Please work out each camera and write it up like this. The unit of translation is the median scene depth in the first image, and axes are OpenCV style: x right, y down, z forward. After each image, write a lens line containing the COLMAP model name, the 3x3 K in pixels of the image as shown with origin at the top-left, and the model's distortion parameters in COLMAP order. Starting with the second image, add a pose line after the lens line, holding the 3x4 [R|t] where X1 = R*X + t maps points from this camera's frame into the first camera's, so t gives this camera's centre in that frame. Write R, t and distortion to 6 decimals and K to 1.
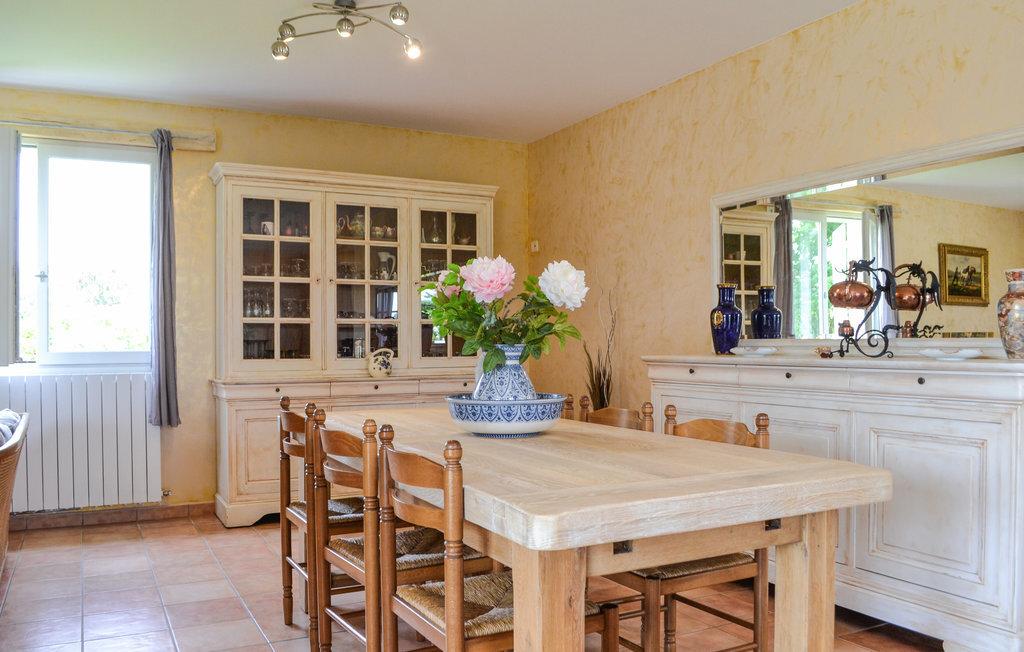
lens RADIAL K [[829.9, 0, 502.9], [0, 829.9, 339.7], [0, 0, 1]] dist [0.002863, -0.132062]
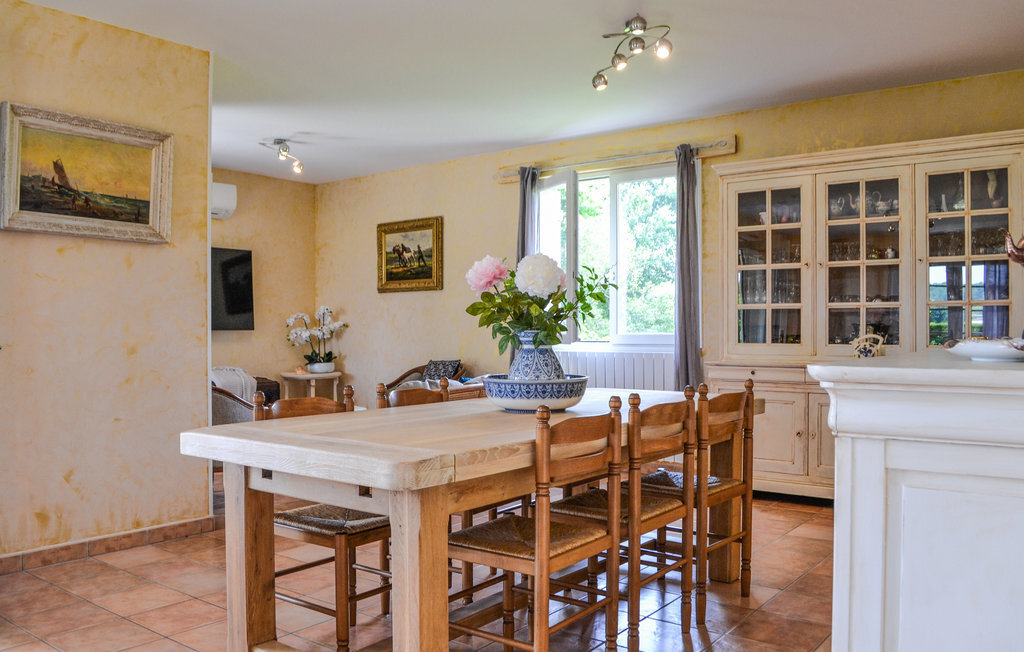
lens RADIAL K [[829.9, 0, 502.9], [0, 829.9, 339.7], [0, 0, 1]] dist [0.002863, -0.132062]
pose [[0.434721, 0.017255, -0.900400, 0.512913], [-0.000264, 0.999819, 0.019032, -0.000983], [0.900565, -0.008036, 0.434647, 0.244746]]
